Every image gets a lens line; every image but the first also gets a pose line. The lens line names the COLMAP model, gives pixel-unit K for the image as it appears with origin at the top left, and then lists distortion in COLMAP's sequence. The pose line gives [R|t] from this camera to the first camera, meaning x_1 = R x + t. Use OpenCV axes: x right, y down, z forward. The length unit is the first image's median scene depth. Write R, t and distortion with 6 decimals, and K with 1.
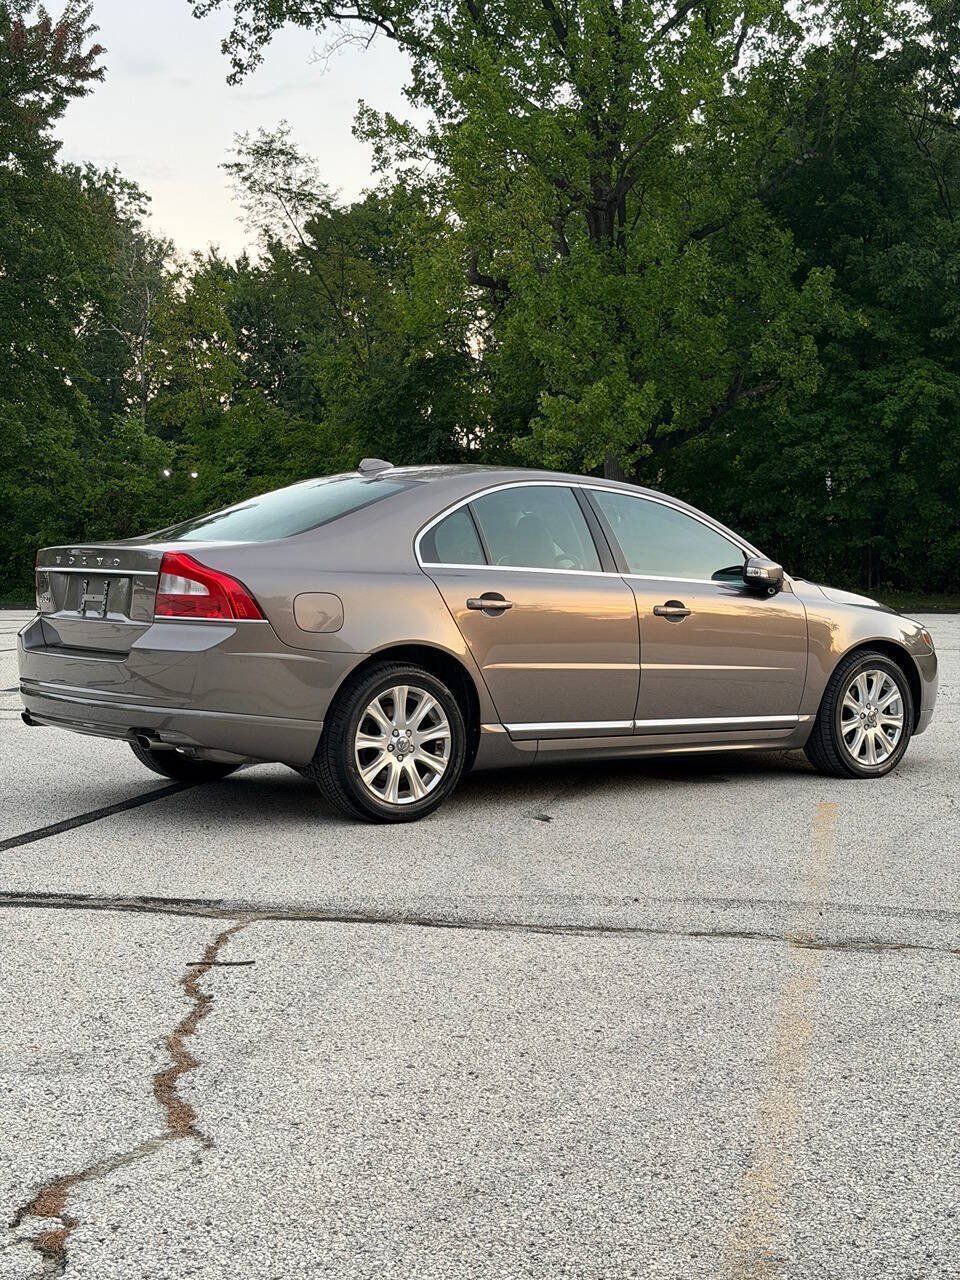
lens RADIAL K [[1754.1, 0, 477.1], [0, 1754.1, 631.8], [0, 0, 1]] dist [0.213264, -0.561286]
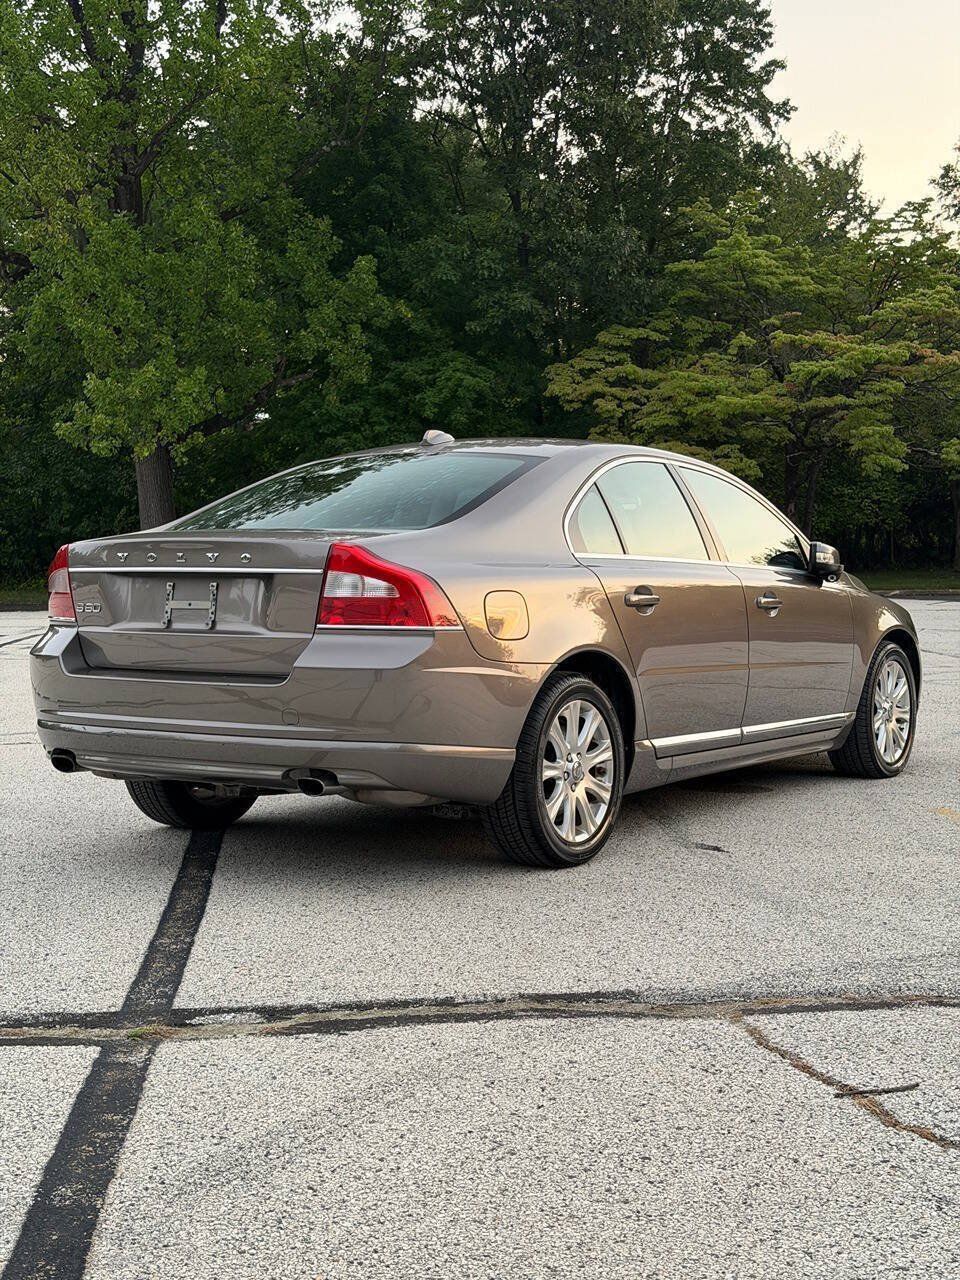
lens RADIAL K [[1754.1, 0, 477.1], [0, 1754.1, 631.8], [0, 0, 1]] dist [0.213264, -0.561286]
pose [[0.949689, -0.030405, 0.311714, -0.274379], [0.029104, 0.999537, 0.008826, -0.008327], [-0.311838, 0.000690, 0.950135, 0.177706]]
